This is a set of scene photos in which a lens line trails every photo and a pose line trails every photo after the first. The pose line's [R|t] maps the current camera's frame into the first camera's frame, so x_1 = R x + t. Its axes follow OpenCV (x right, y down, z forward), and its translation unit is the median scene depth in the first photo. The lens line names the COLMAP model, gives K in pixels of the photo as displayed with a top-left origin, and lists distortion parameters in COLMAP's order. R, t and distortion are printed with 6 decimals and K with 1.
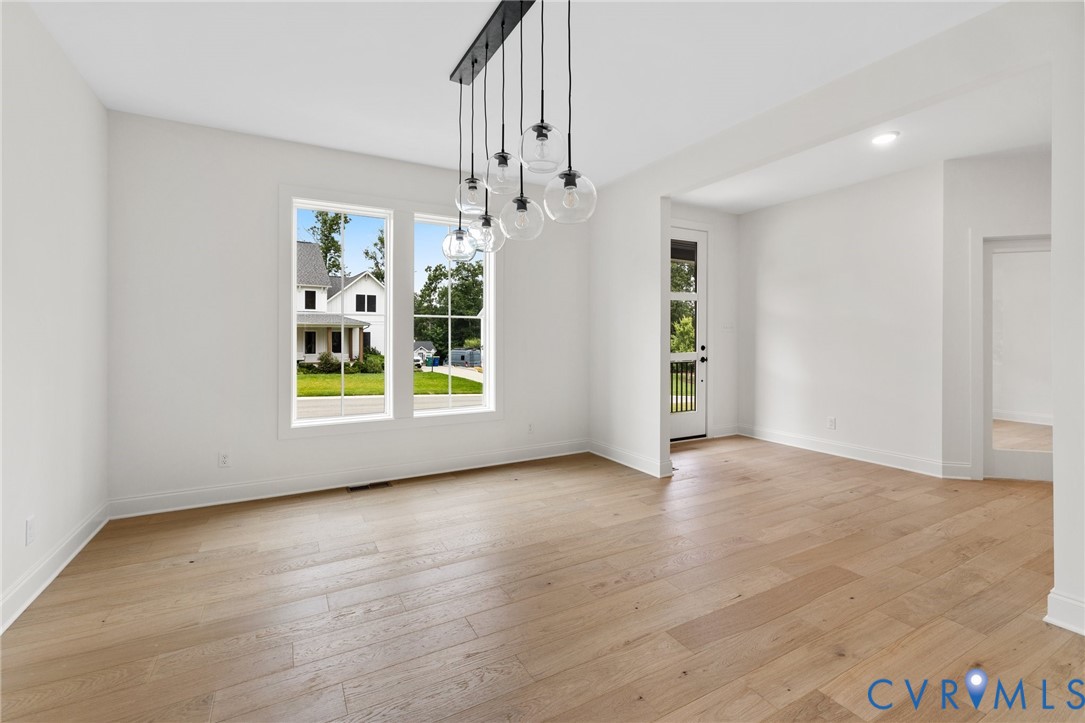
lens RADIAL K [[474.9, 0, 540.8], [0, 474.9, 337.3], [0, 0, 1]] dist [-0.000657, 0.001007]
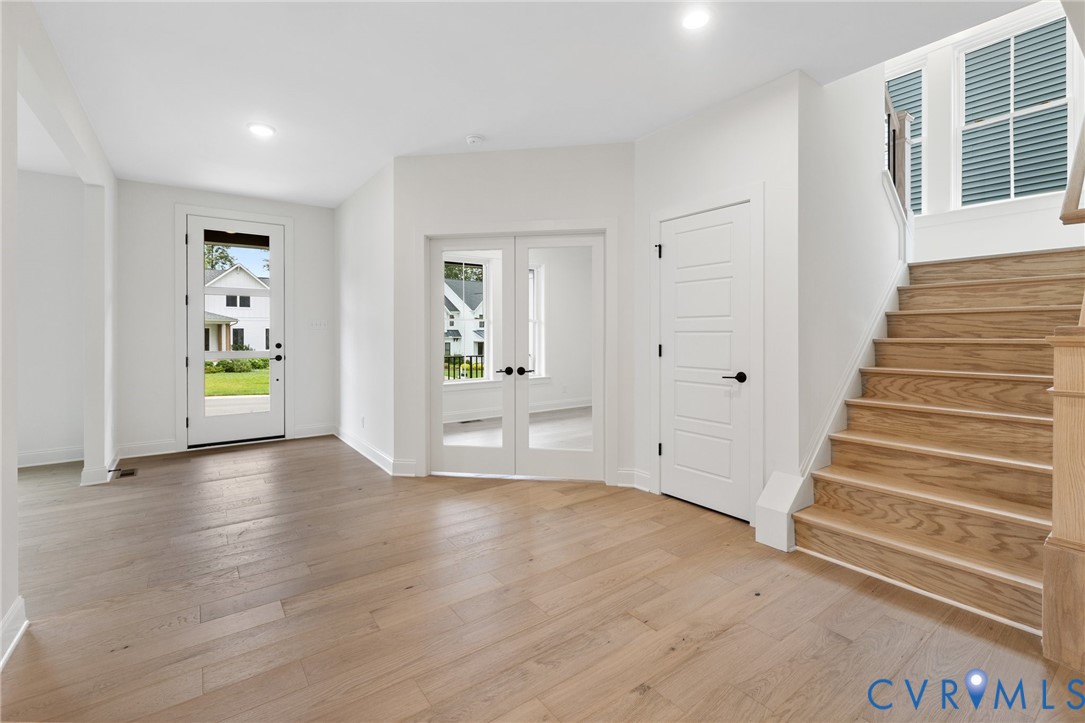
lens RADIAL K [[474.9, 0, 531.4], [0, 474.9, 336.1], [0, 0, 1]] dist [-0.000657, 0.001007]
pose [[0.992911, -0.002501, 0.118836, 1.031851], [0.001871, 0.999984, 0.005409, -0.001548], [-0.118848, -0.005149, 0.992899, -0.023544]]
